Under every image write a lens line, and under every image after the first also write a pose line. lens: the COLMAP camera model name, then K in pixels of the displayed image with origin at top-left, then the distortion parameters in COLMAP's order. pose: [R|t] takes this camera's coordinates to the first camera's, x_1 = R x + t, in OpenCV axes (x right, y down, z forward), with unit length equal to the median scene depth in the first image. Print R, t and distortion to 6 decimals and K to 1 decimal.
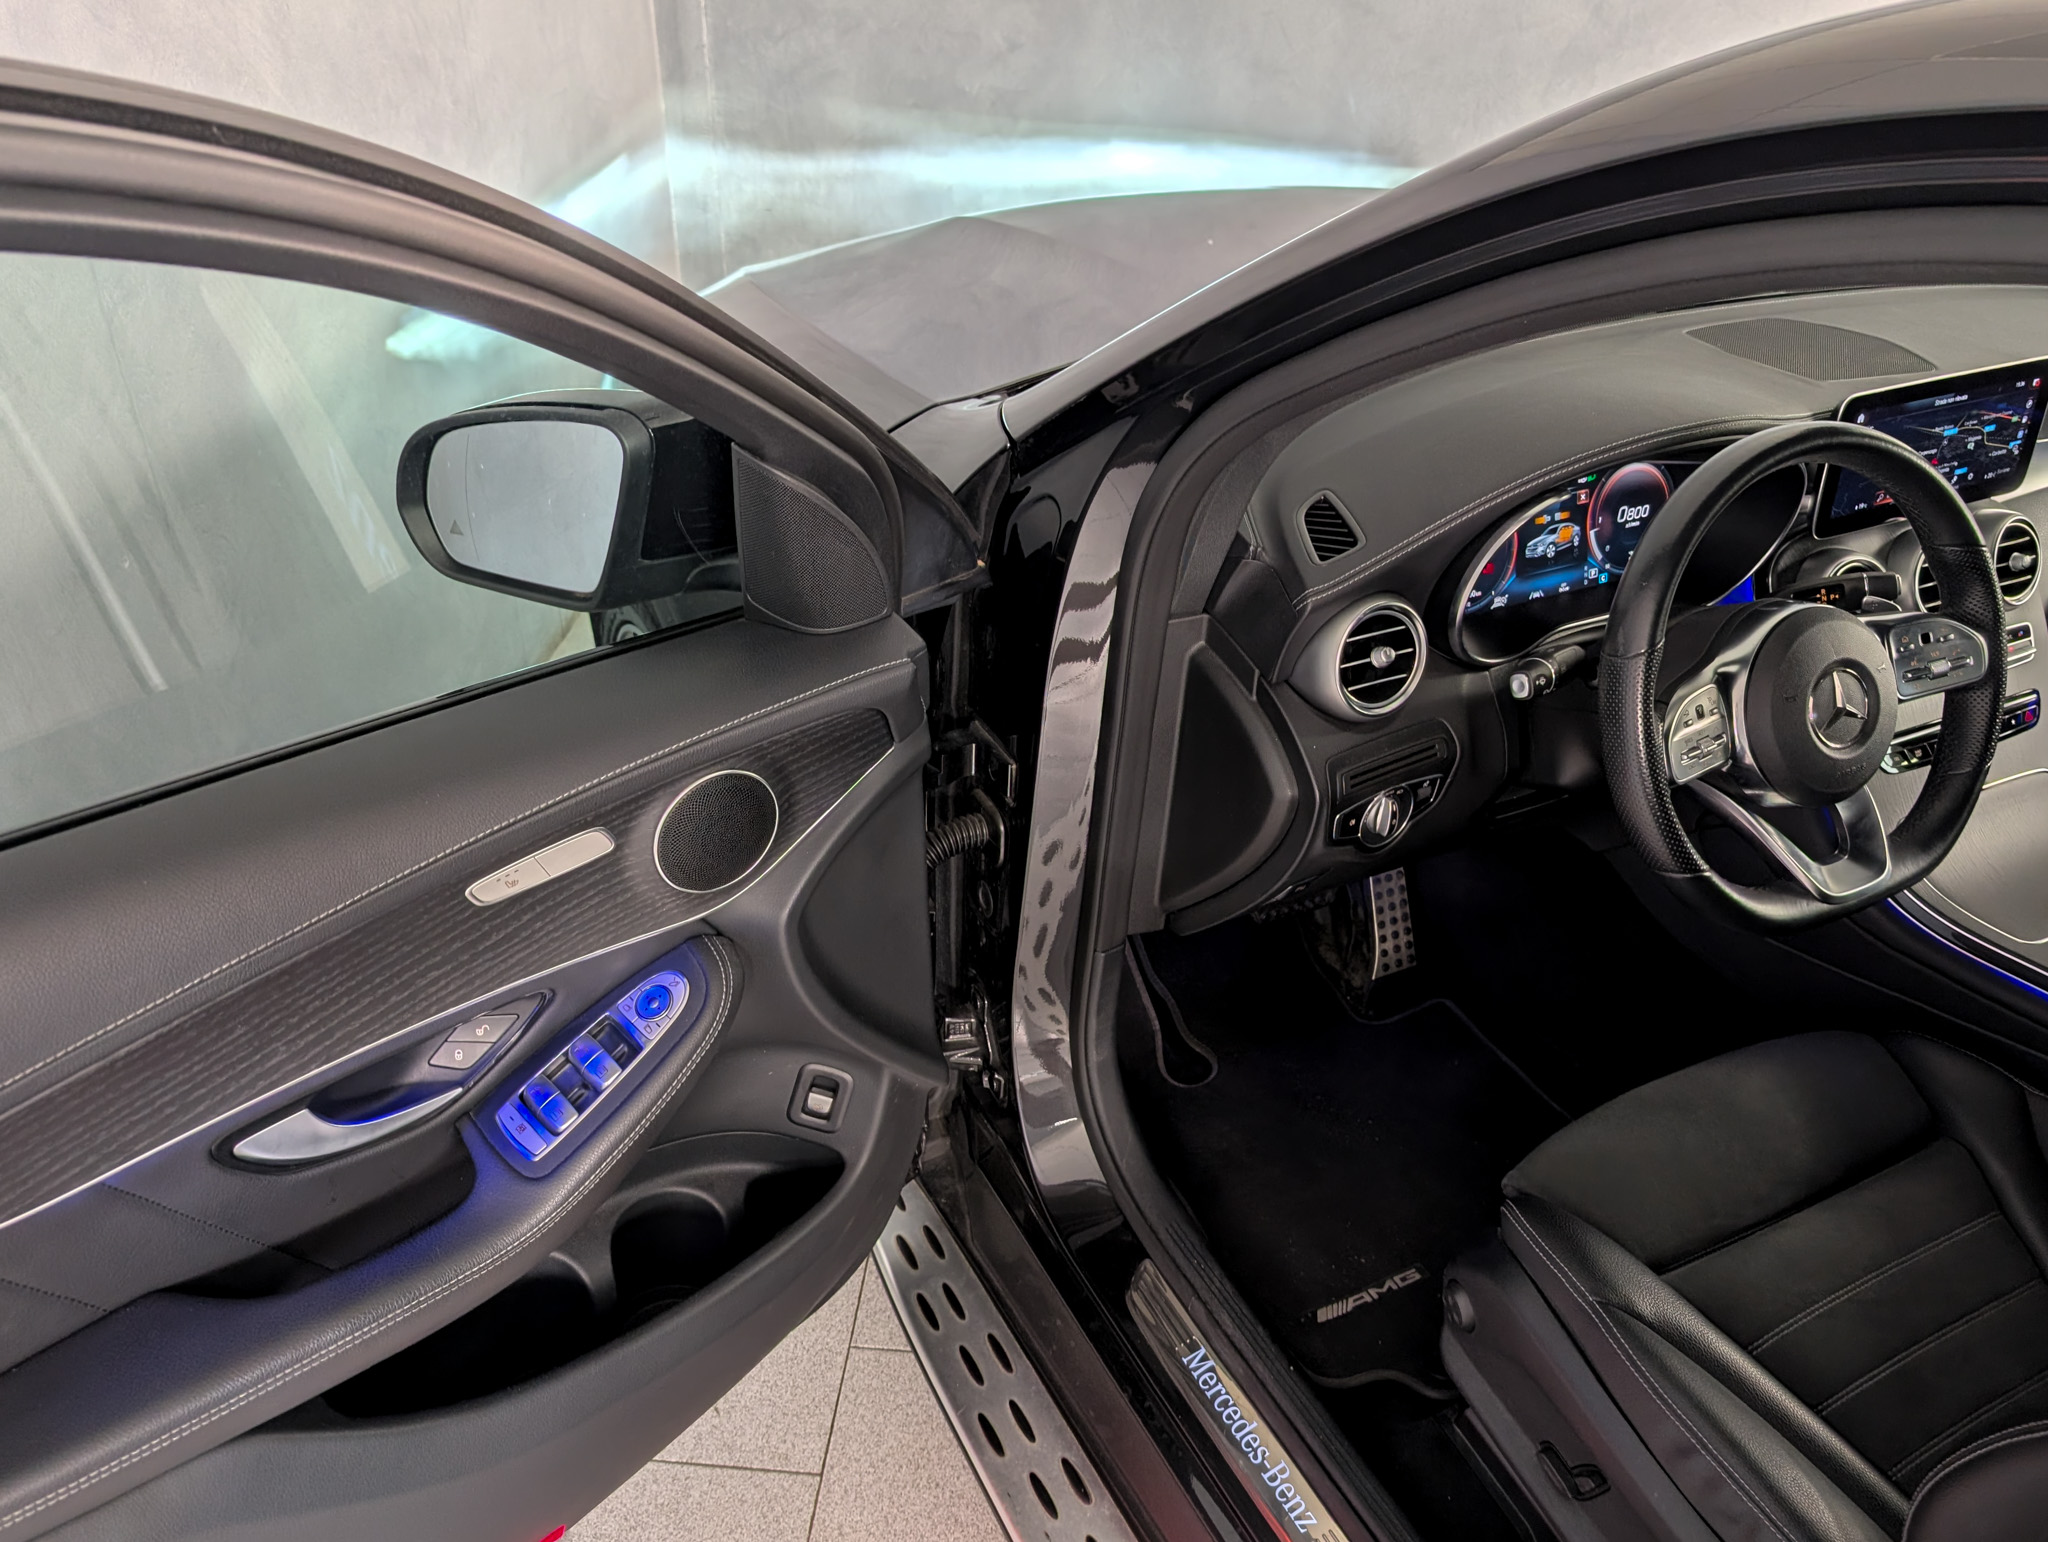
lens RADIAL K [[1523.2, 0, 1042.8], [0, 1523.2, 788.1], [0, 0, 1]] dist [-0.010805, -0.001701]
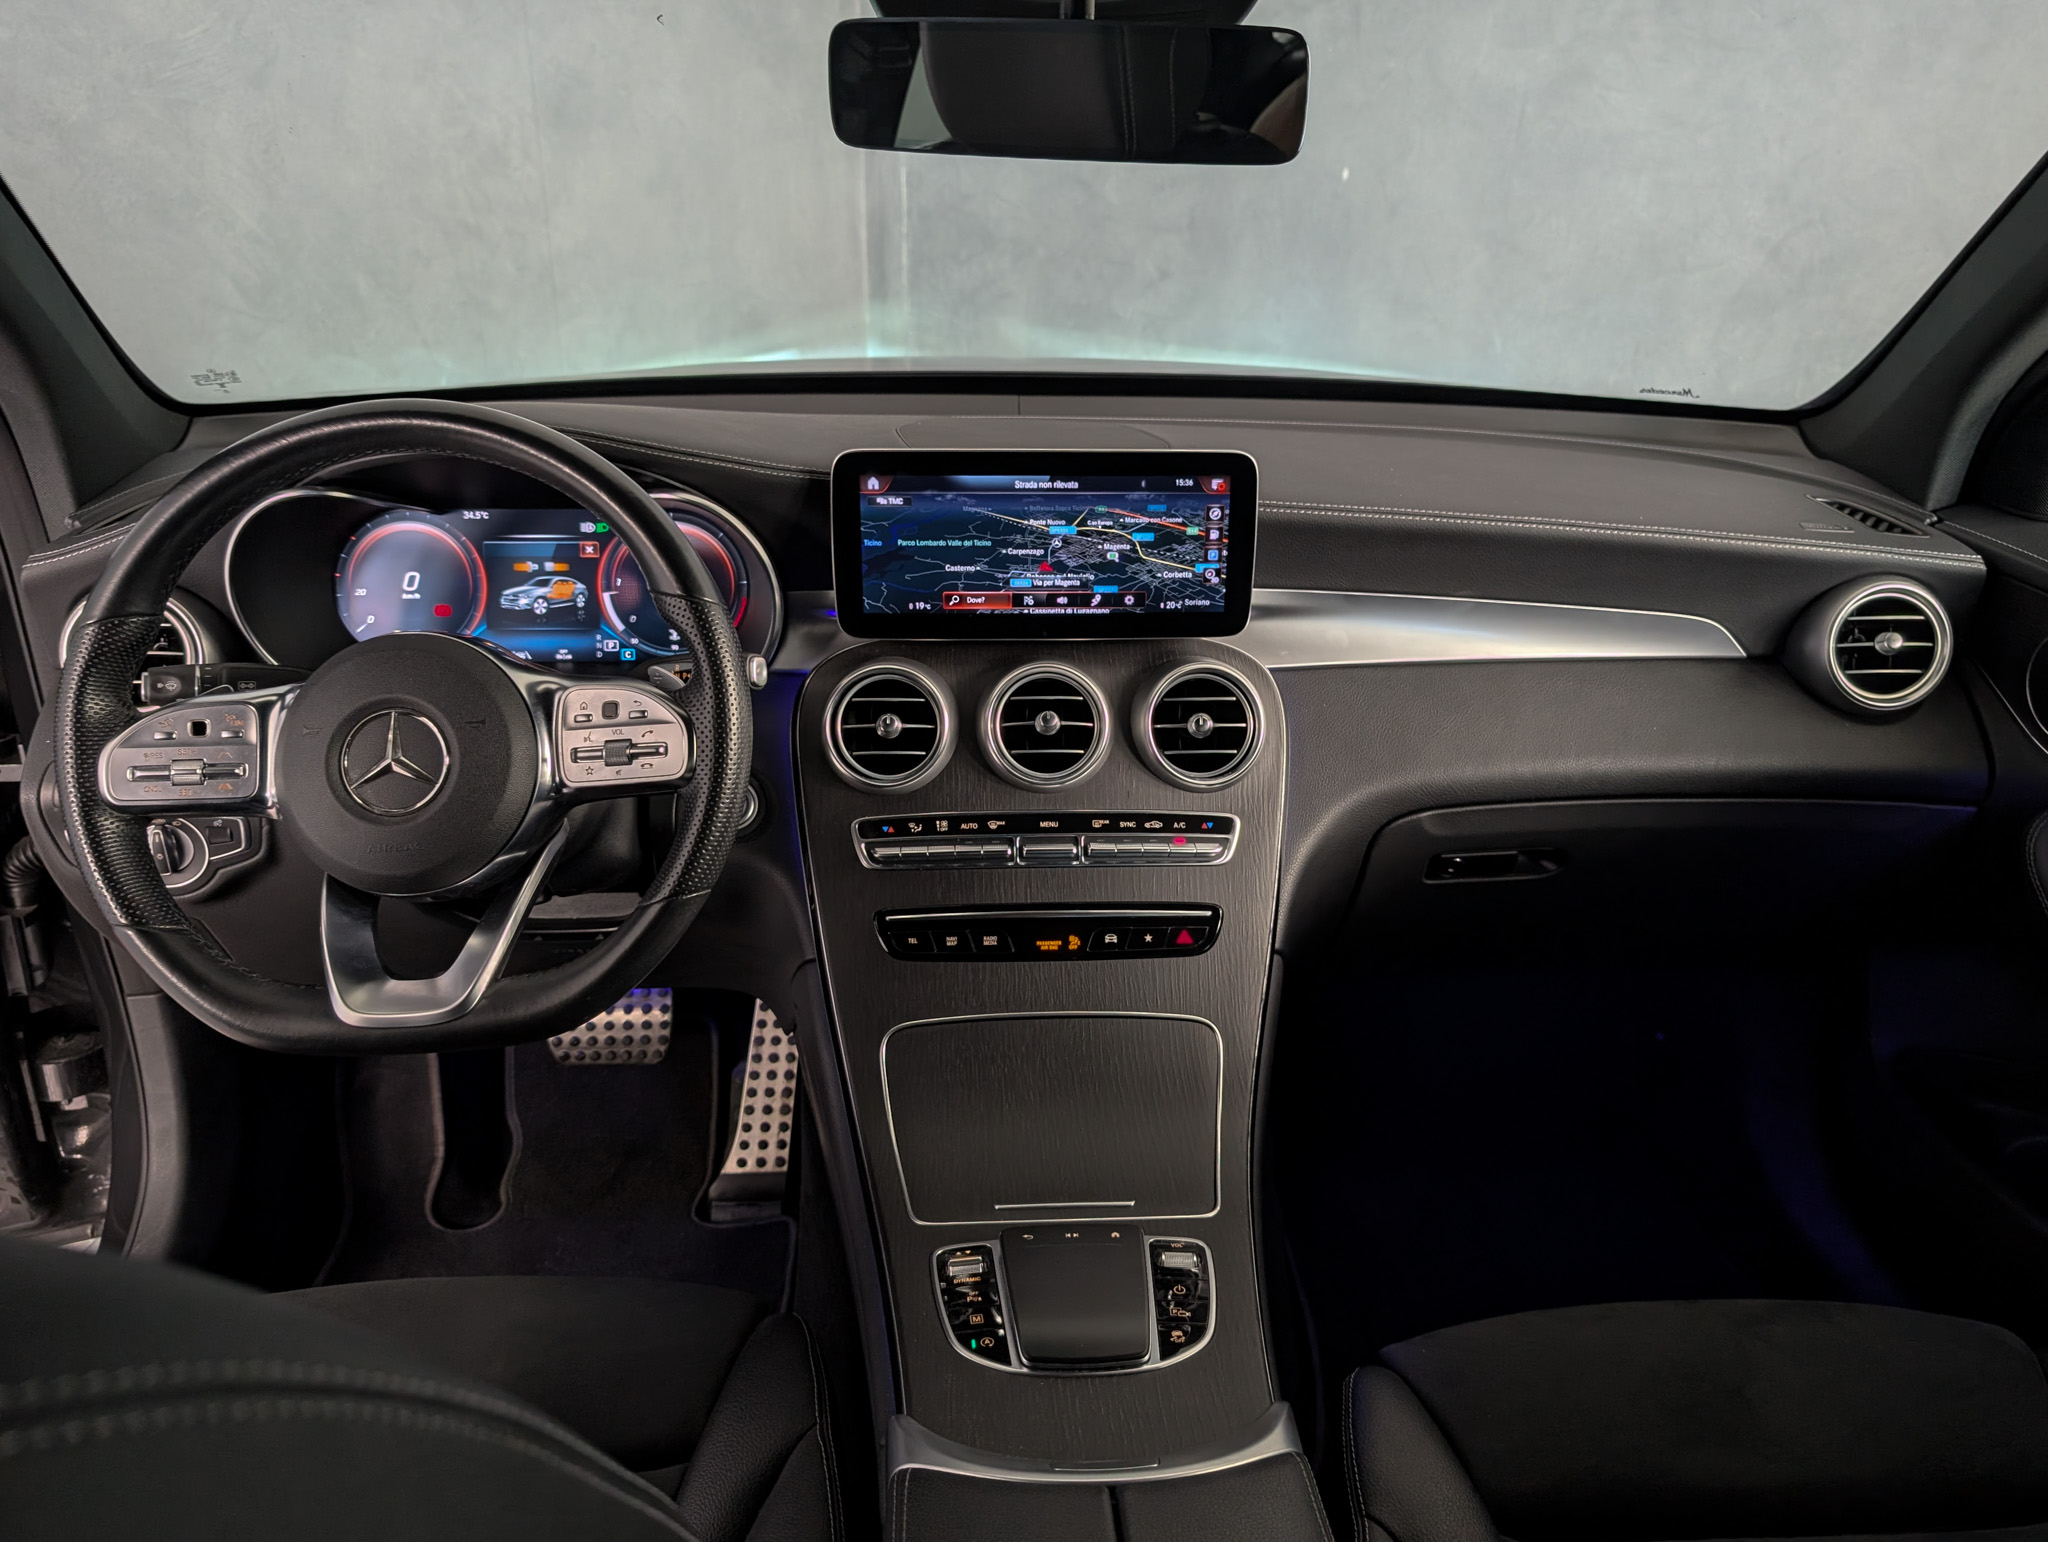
lens RADIAL K [[1499.3, 0, 1080.9], [0, 1499.3, 760.6], [0, 0, 1]] dist [0.002794, 0.001694]
pose [[0.925175, 0.150216, -0.348548, 0.910923], [-0.216474, 0.963171, -0.159499, -0.005802], [0.311752, 0.223016, 0.923620, 0.343987]]
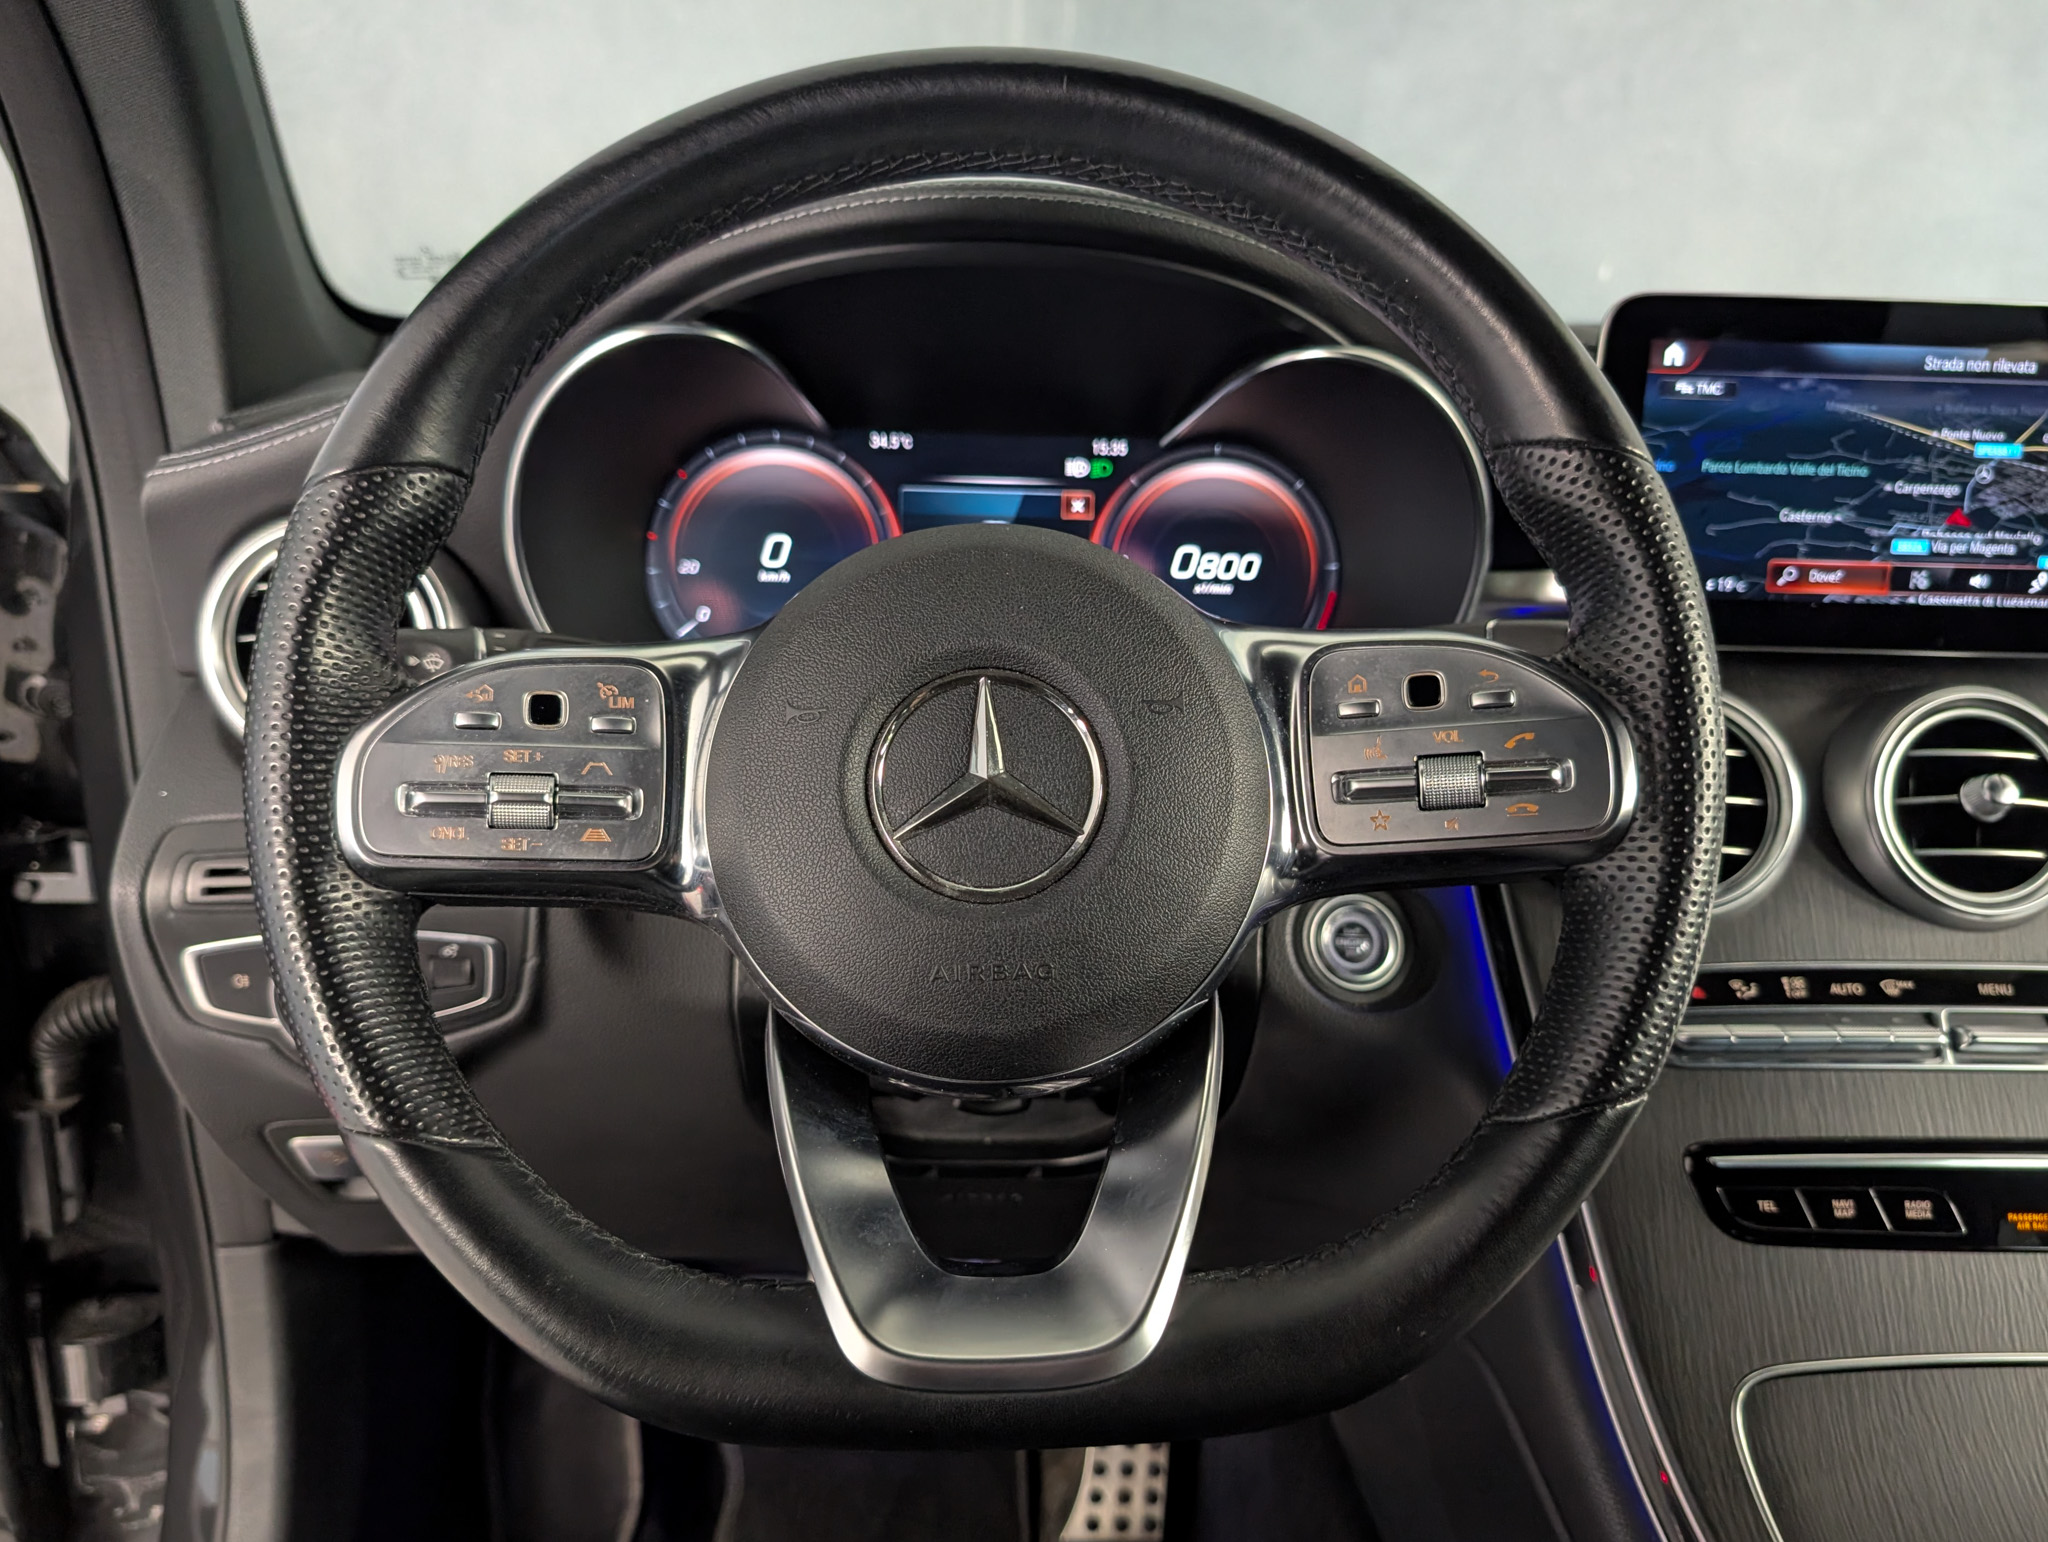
lens RADIAL K [[1571.3, 0, 1049.2], [0, 1571.3, 820.2], [0, 0, 1]] dist [-0.003427, -0.007312]
pose [[0.911025, 0.133799, -0.390040, 0.557864], [-0.242438, 0.938936, -0.244177, 0.030069], [0.333552, 0.317012, 0.887832, 0.577893]]
